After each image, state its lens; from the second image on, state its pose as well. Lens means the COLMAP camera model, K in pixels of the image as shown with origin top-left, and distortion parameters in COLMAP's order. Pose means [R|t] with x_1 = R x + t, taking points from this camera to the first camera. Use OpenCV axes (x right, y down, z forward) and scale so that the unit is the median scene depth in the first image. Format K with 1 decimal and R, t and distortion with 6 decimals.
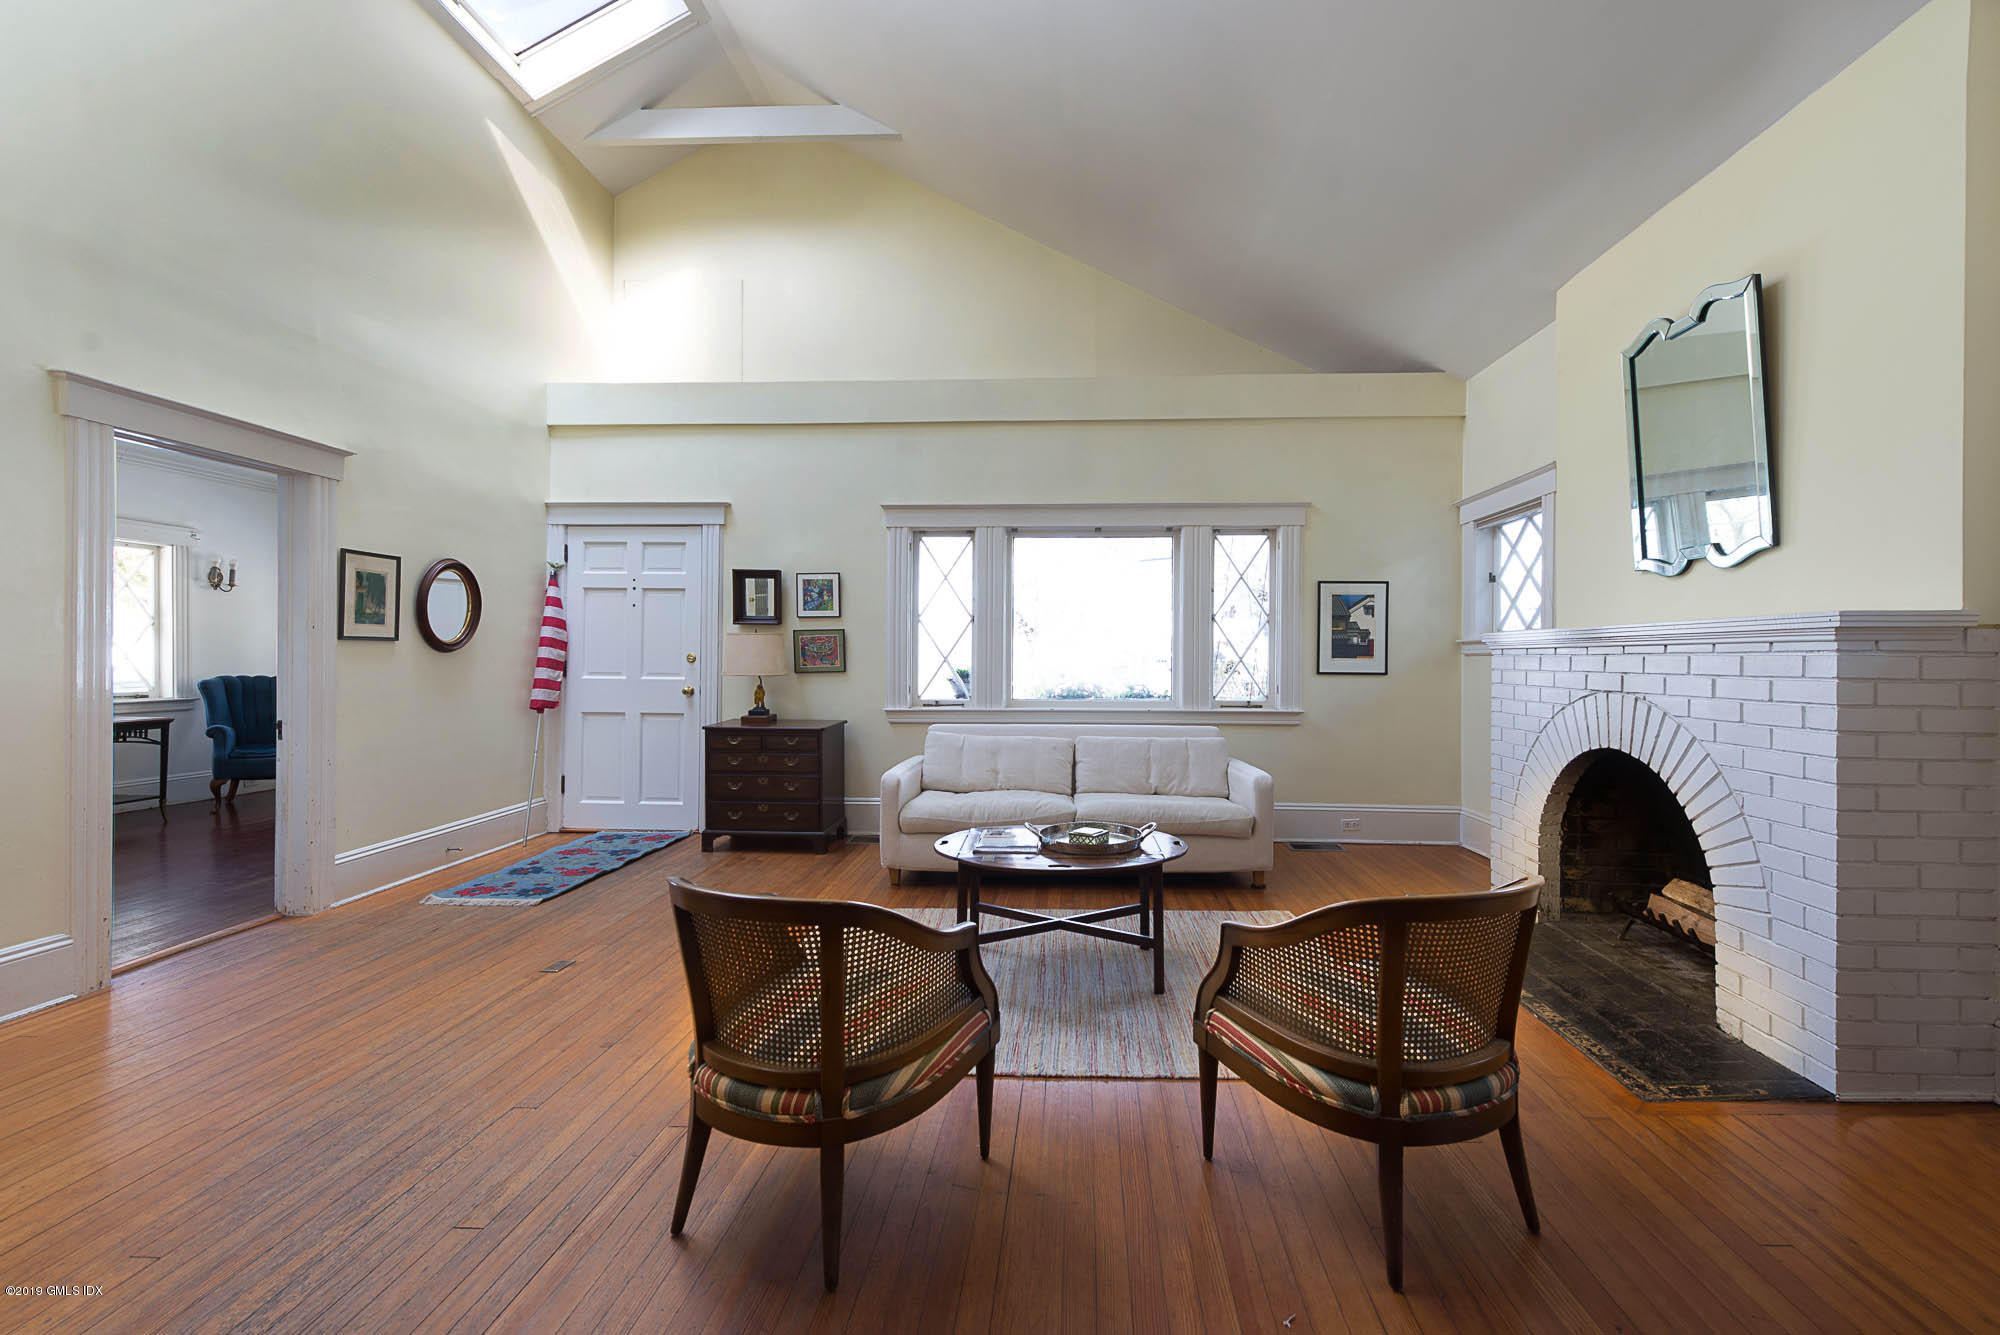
lens RADIAL K [[813.4, 0, 998.1], [0, 813.4, 661.3], [0, 0, 1]] dist [0.006147, -0.001267]
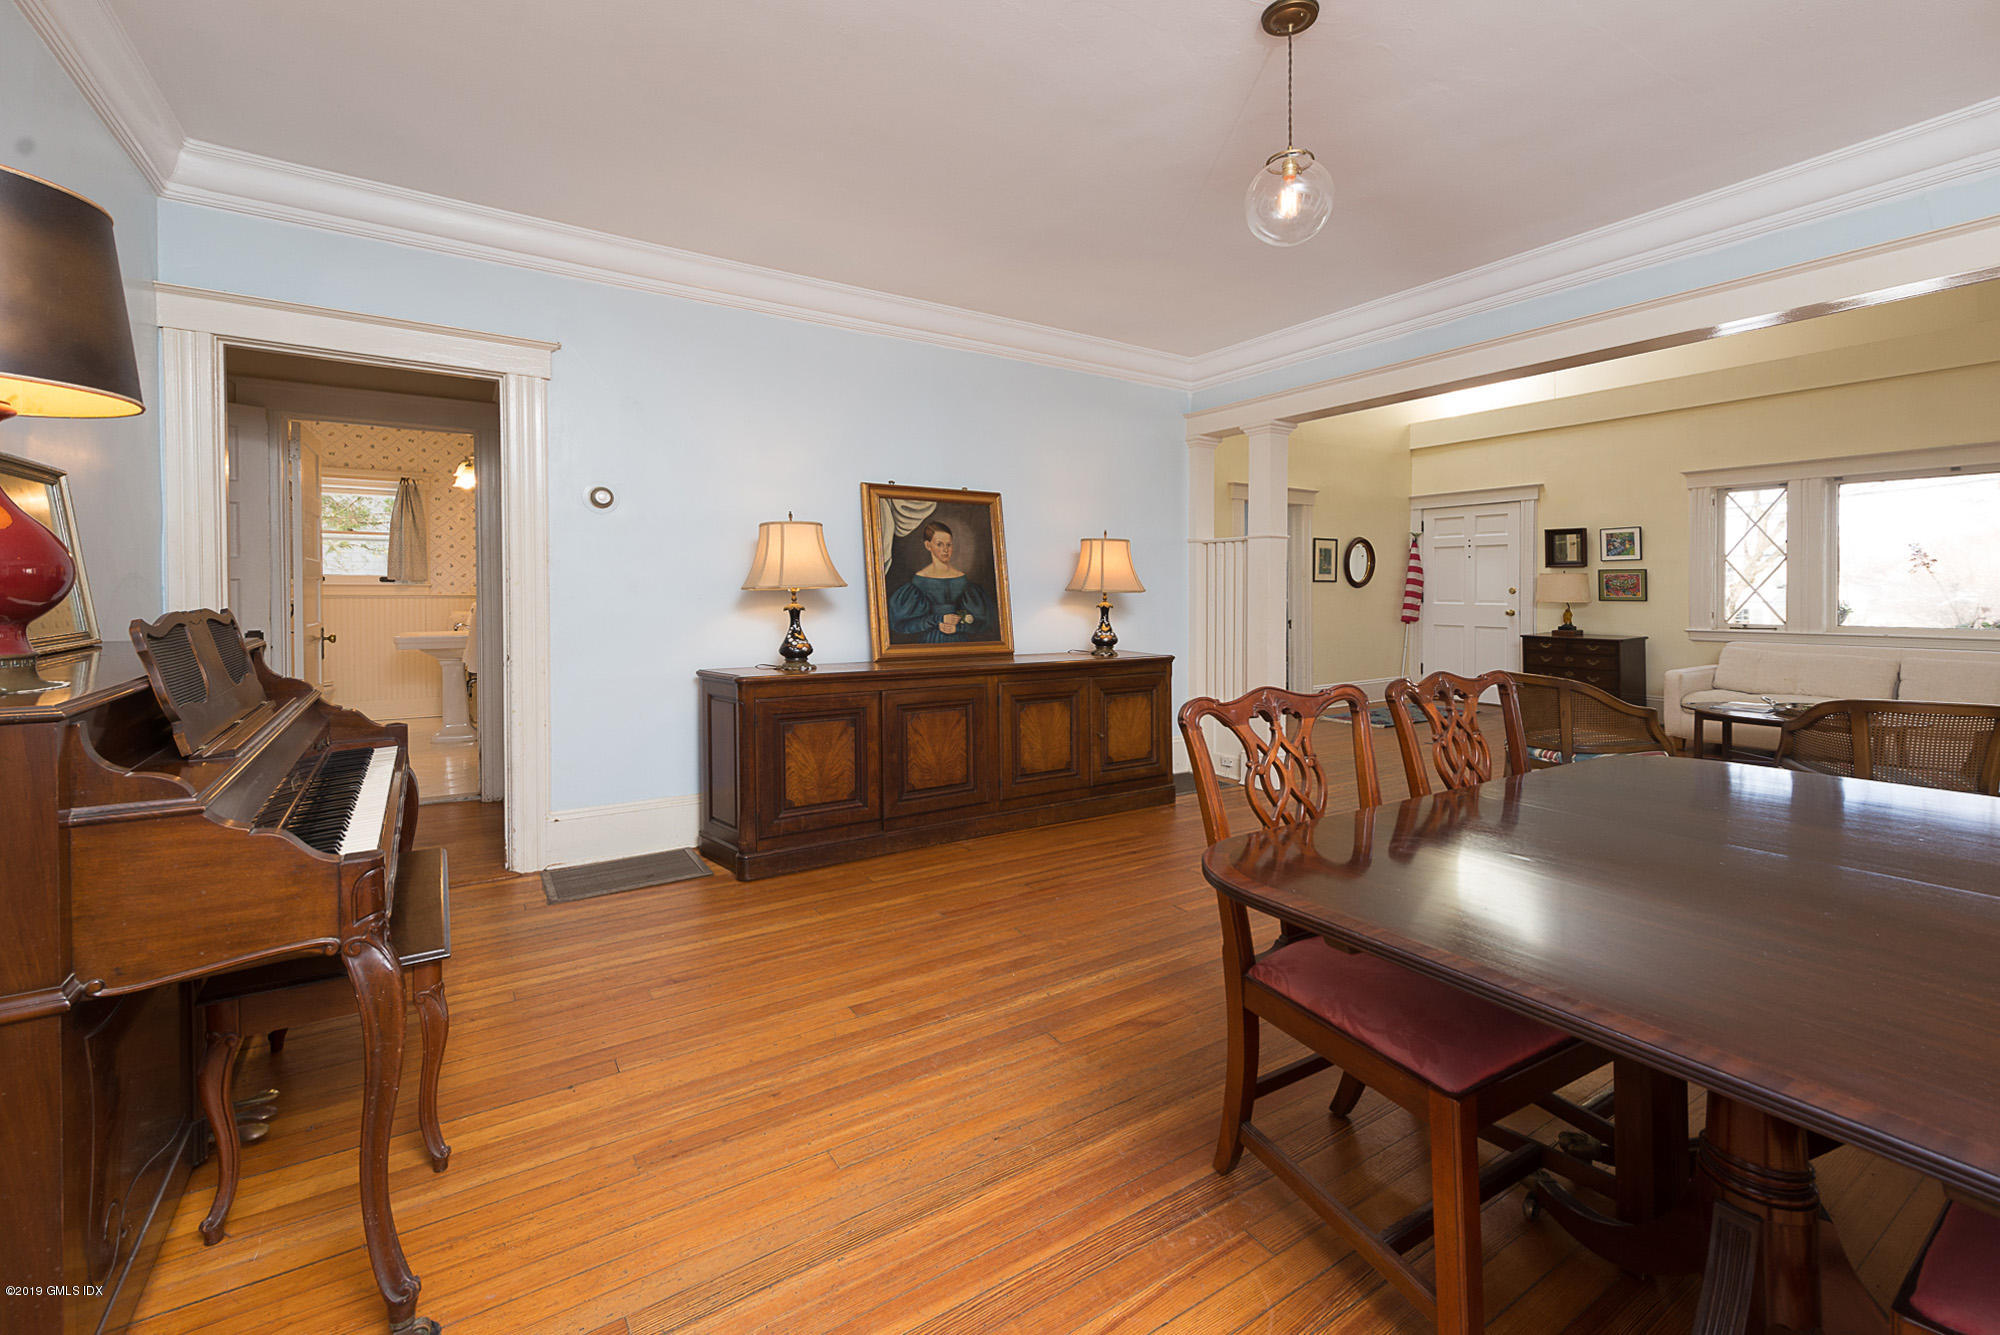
lens RADIAL K [[813.4, 0, 910.3], [0, 813.4, 585.2], [0, 0, 1]] dist [0.006147, -0.001267]
pose [[0.534070, -0.008711, -0.845395, 0.302989], [-0.003077, 0.999920, -0.012247, 0.007754], [0.845435, 0.009142, 0.534000, -0.743570]]
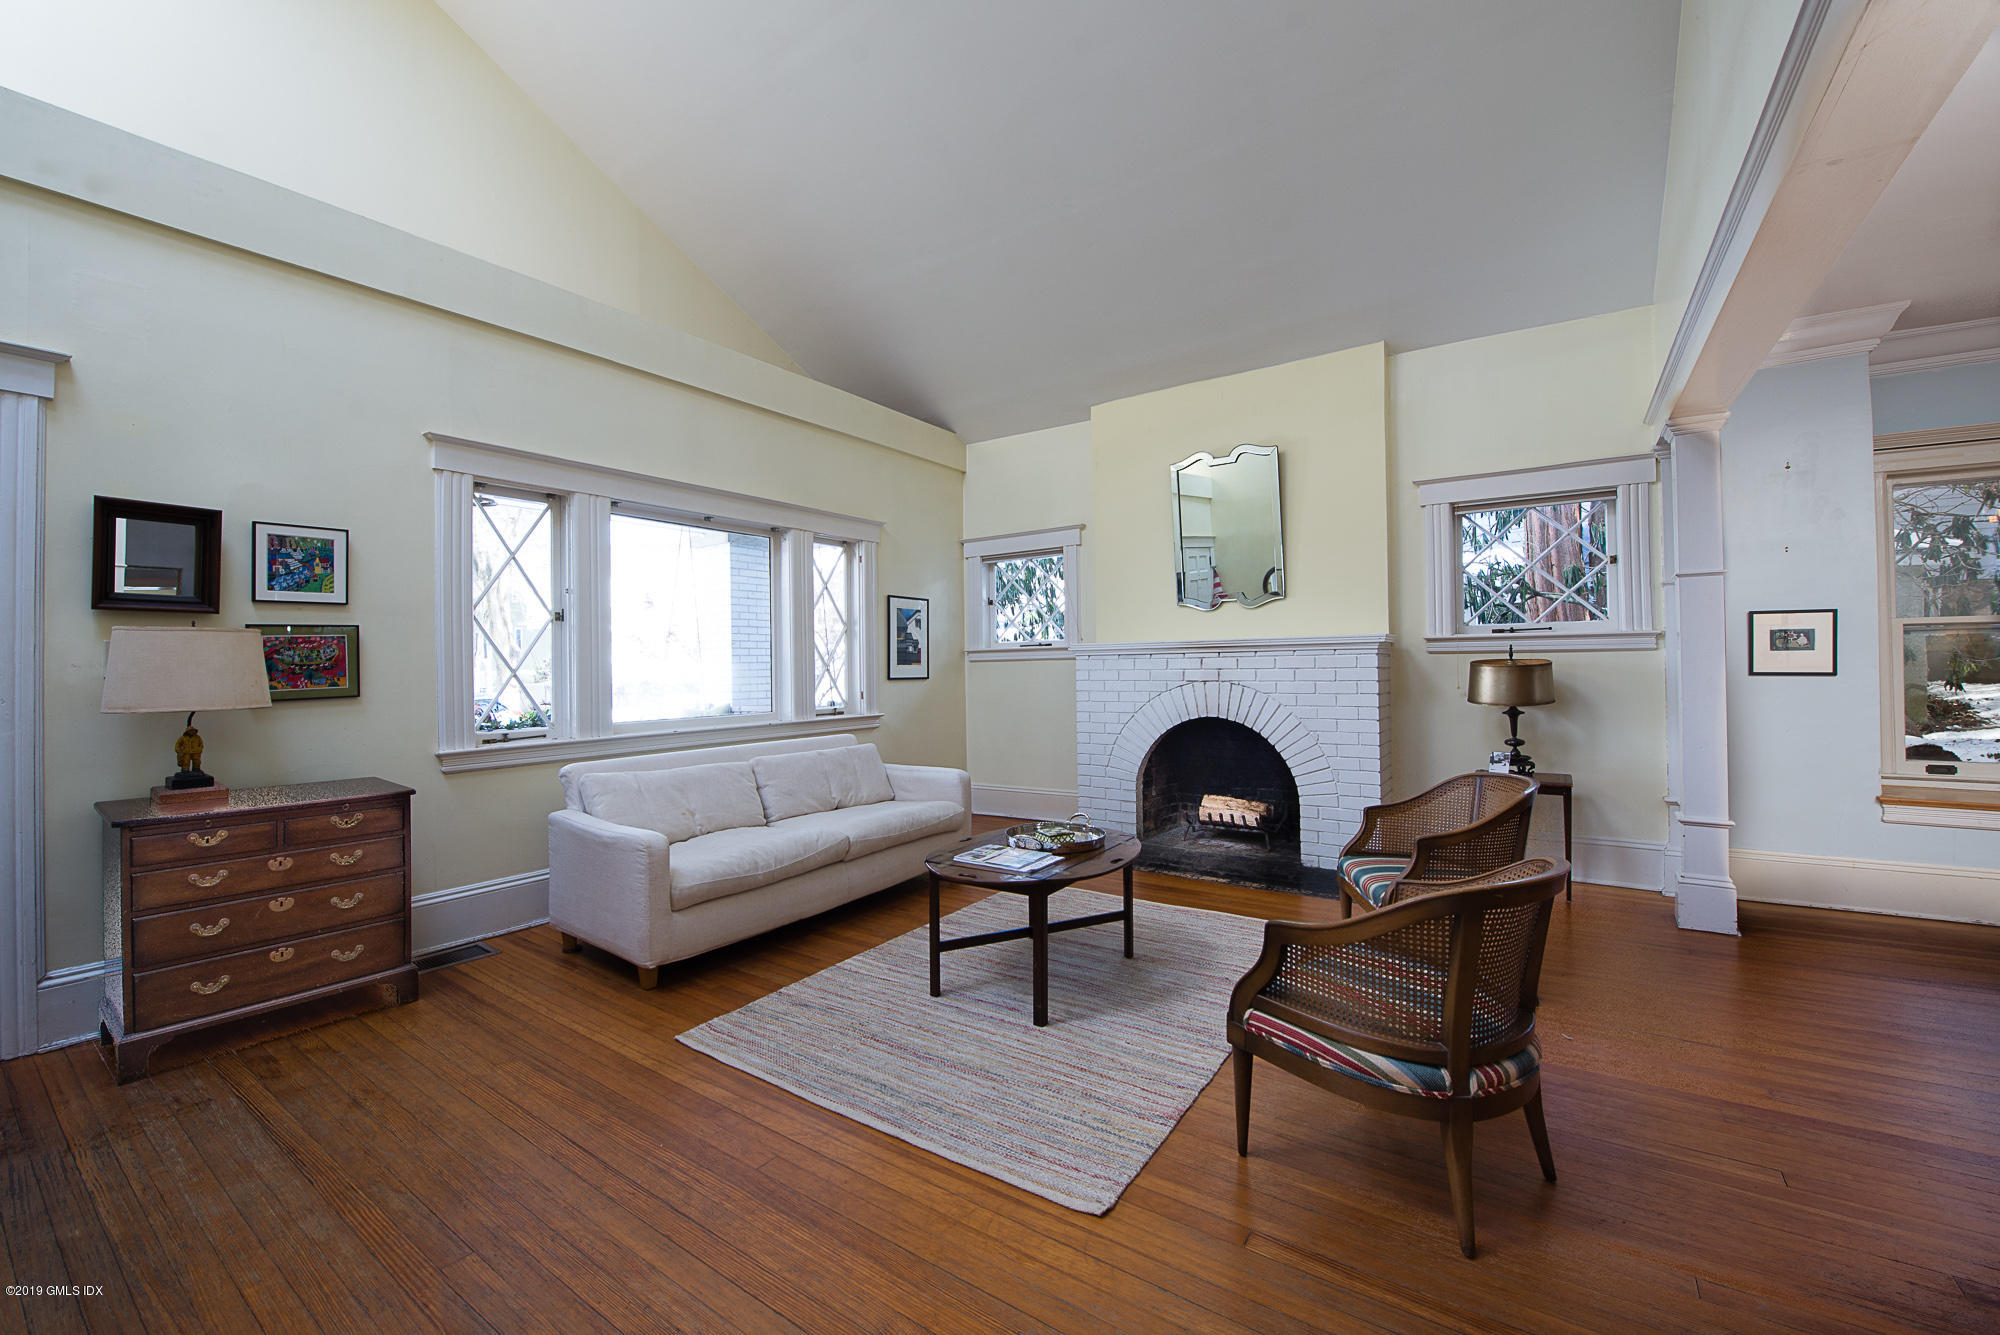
lens RADIAL K [[813.4, 0, 1004.0], [0, 813.4, 659.3], [0, 0, 1]] dist [0.006147, -0.001267]
pose [[0.529267, -0.004515, 0.848443, -0.453491], [0.020033, 0.999774, -0.007177, -0.000851], [-0.848219, 0.020795, 0.529238, 0.286148]]
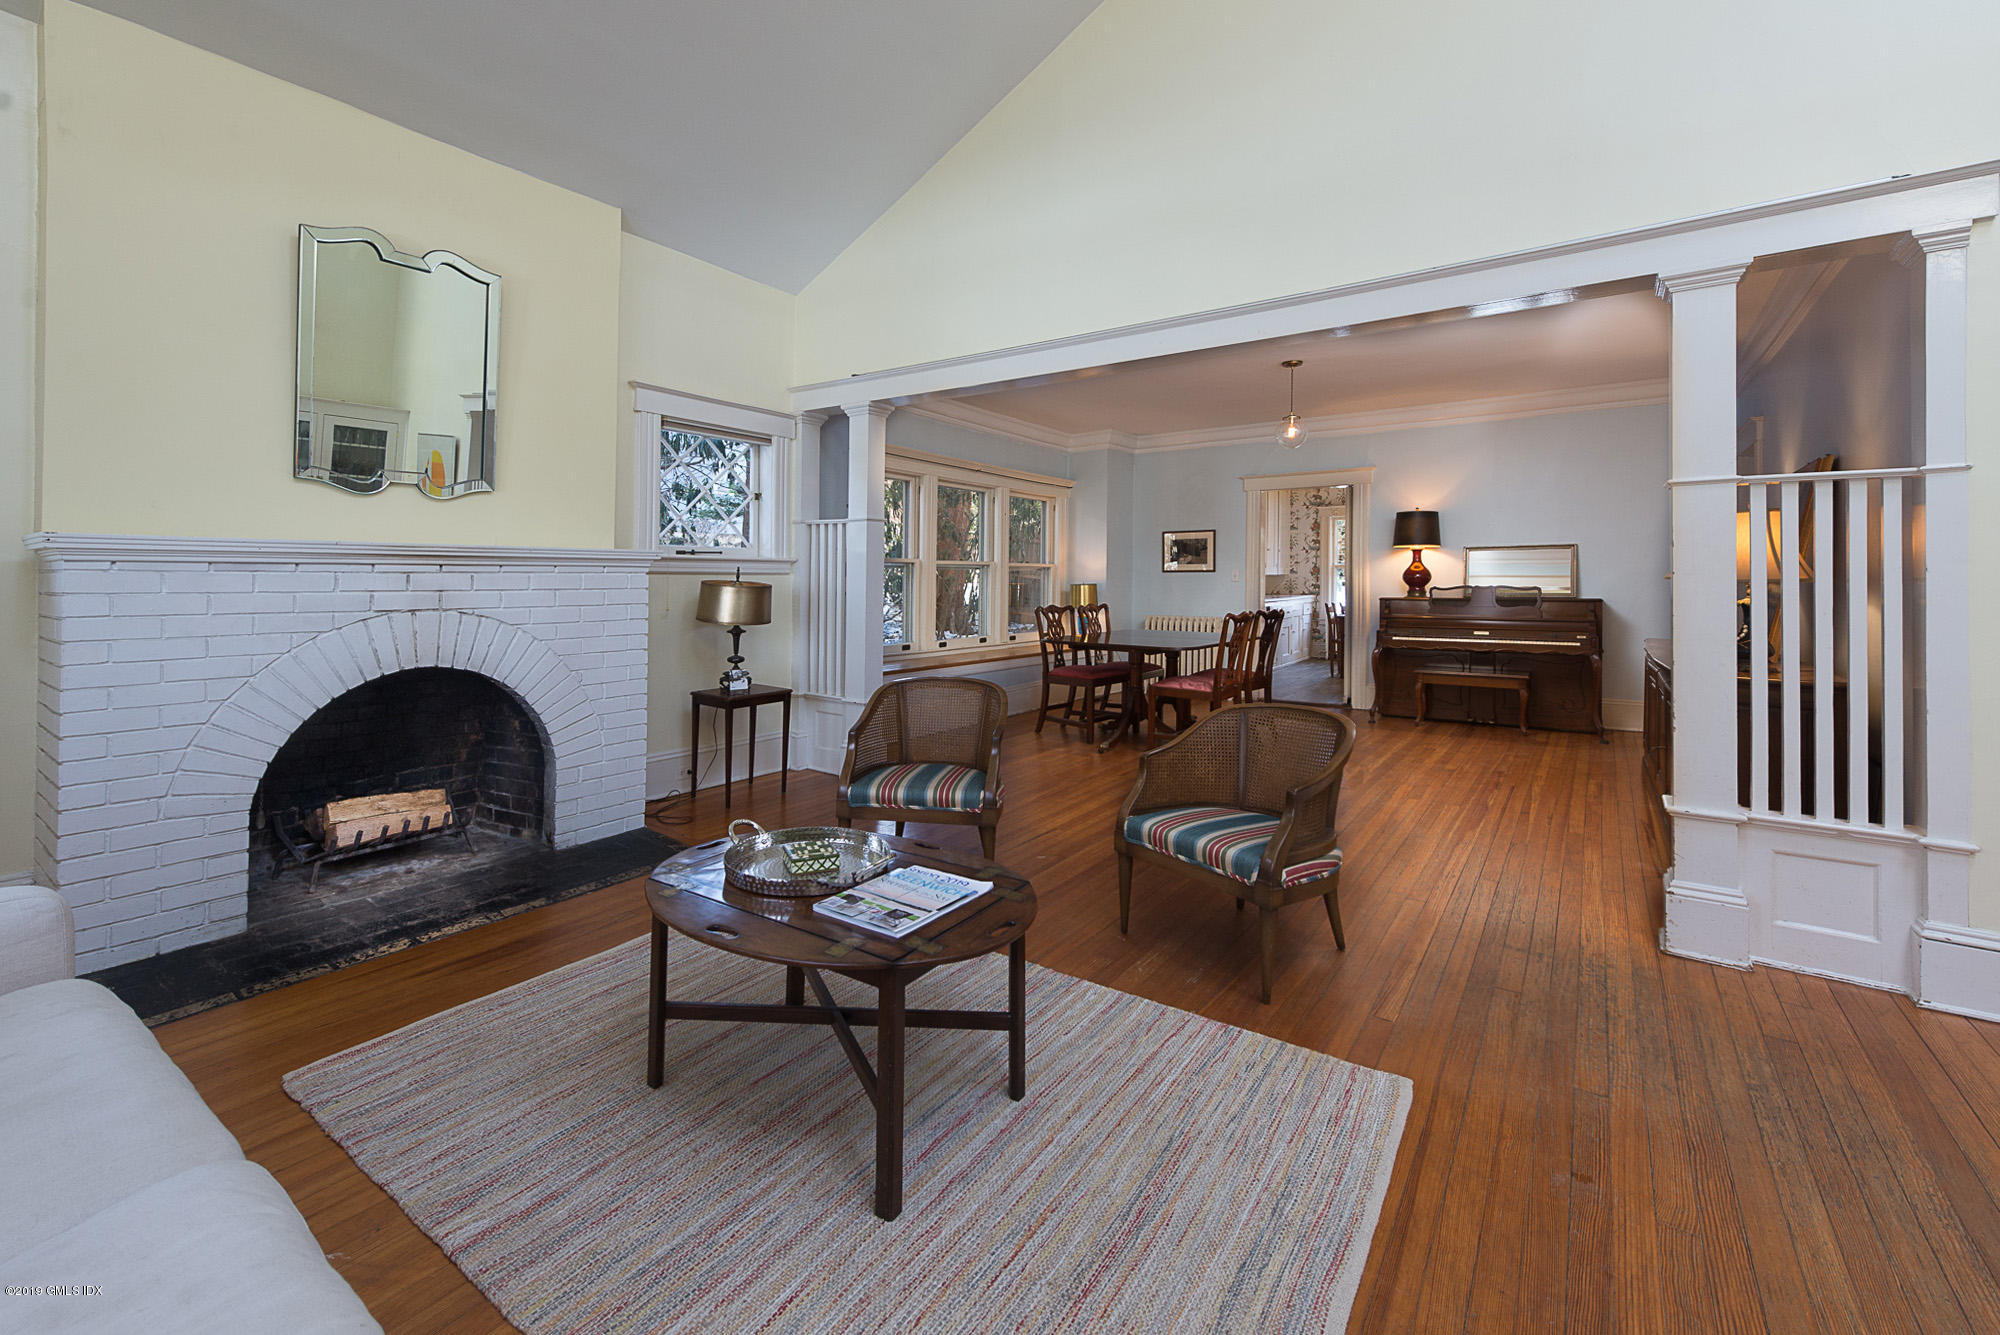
lens RADIAL K [[813.4, 0, 989.7], [0, 813.4, 580.3], [0, 0, 1]] dist [0.006147, -0.001267]
pose [[-0.827330, -0.004643, 0.561697, -0.213857], [0.000232, 0.999963, 0.008607, -0.004061], [-0.561717, 0.007251, -0.827298, 0.810370]]
